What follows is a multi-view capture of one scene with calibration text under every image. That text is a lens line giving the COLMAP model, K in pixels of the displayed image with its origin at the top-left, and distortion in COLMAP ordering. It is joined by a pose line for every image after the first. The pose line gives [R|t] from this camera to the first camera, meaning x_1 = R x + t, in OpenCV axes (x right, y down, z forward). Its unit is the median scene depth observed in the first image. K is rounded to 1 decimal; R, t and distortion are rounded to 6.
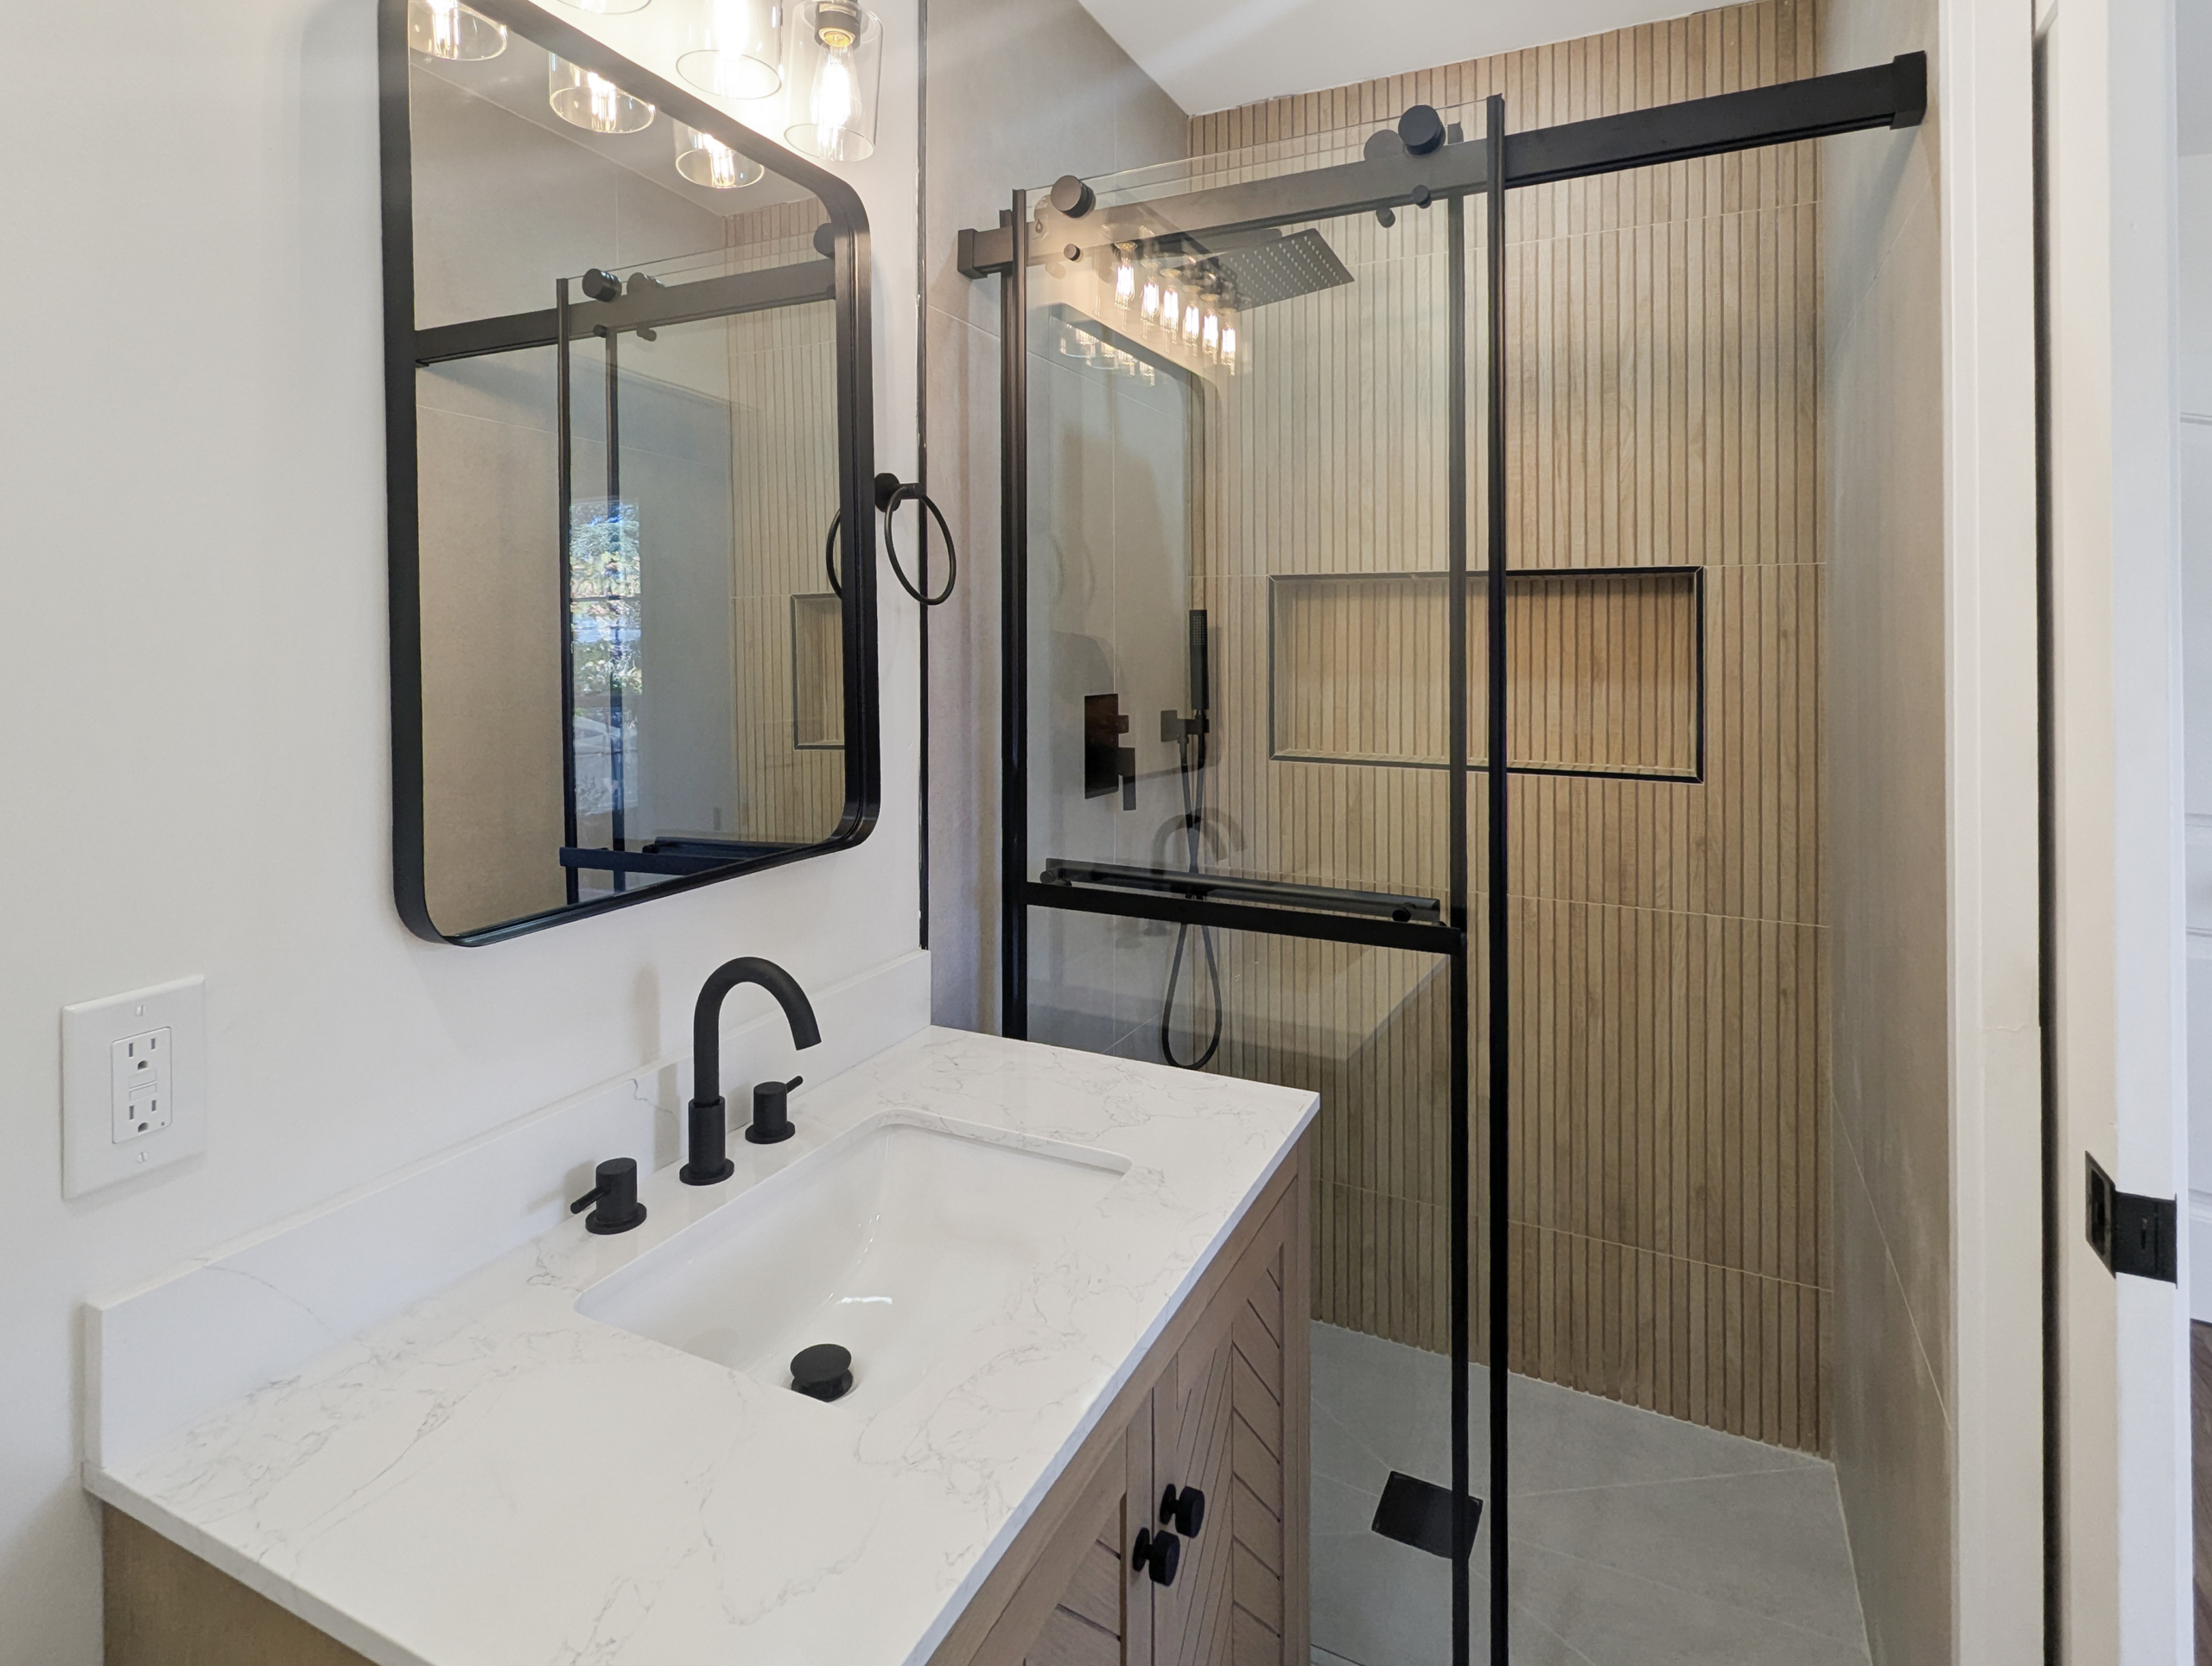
lens RADIAL K [[1165.7, 0, 1099.5], [0, 1165.7, 627.9], [0, 0, 1]] dist [-0.000088, 0.000411]
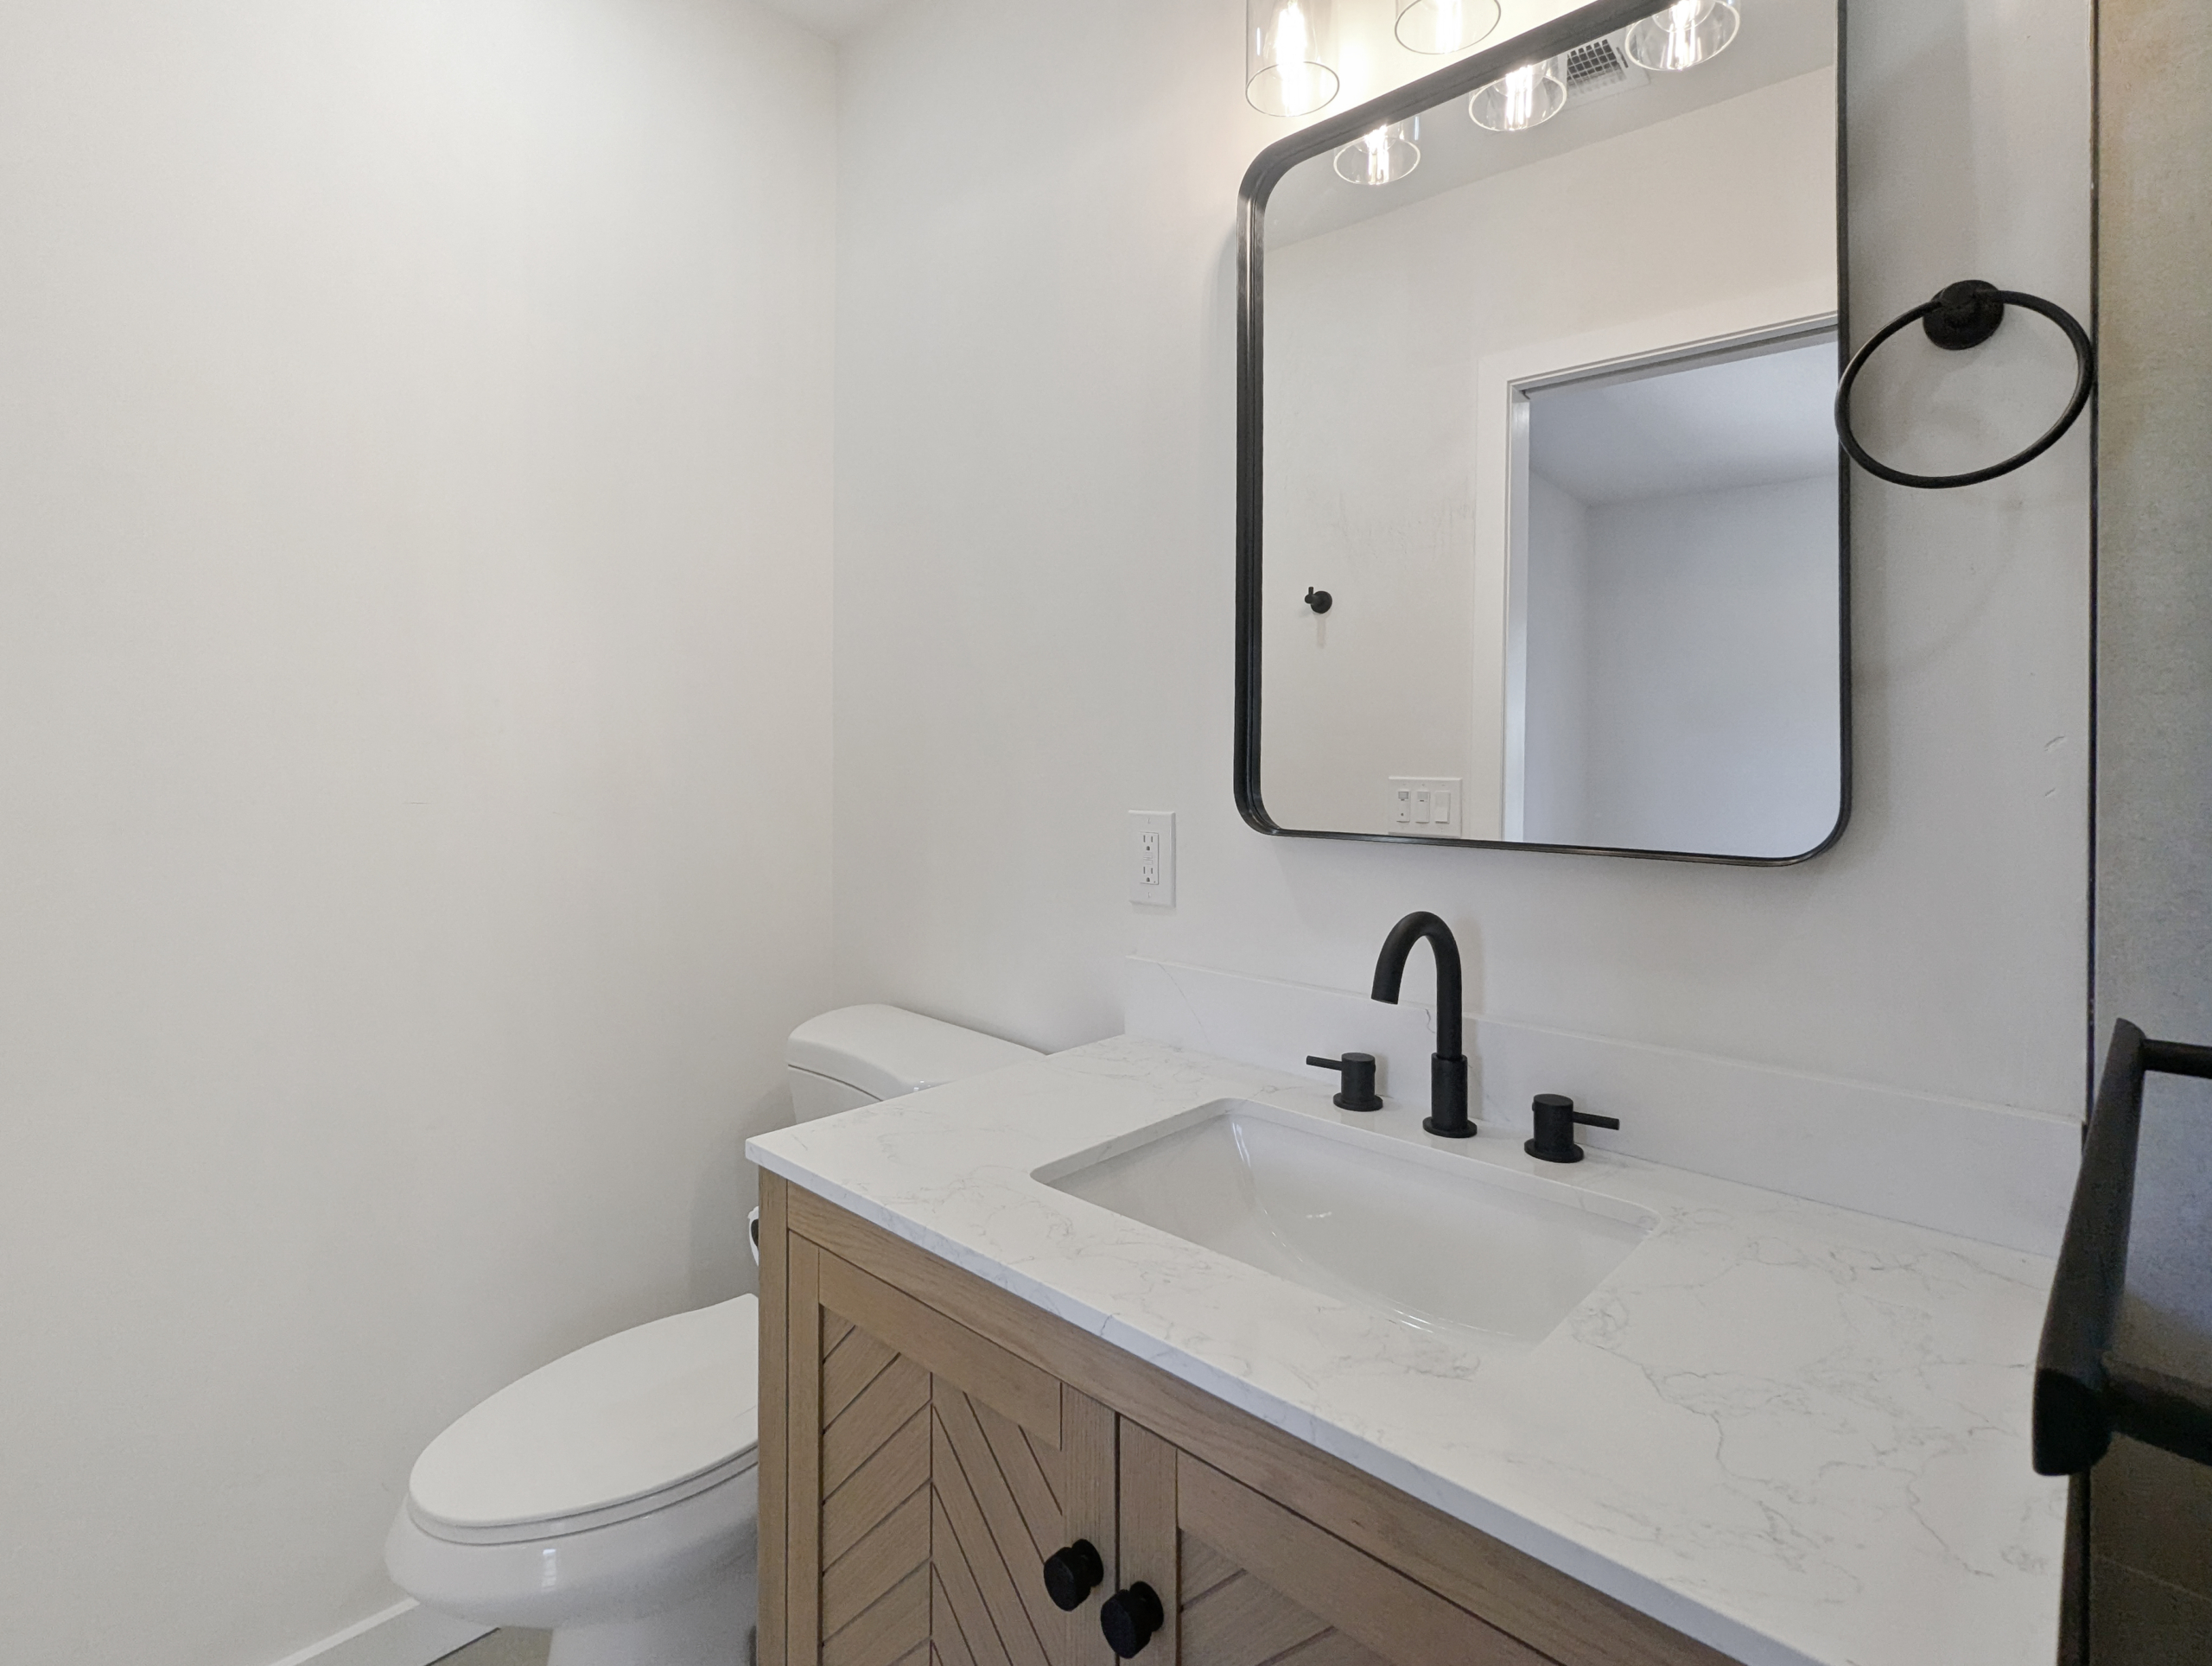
lens RADIAL K [[1094.8, 0, 1091.3], [0, 1094.8, 758.4], [0, 0, 1]] dist [0.006423, 0.000051]
pose [[-0.306593, 0.000643, -0.951840, 0.355955], [-0.001207, 0.999999, 0.001064, 0.082160], [0.951840, 0.001475, -0.306592, 0.546212]]
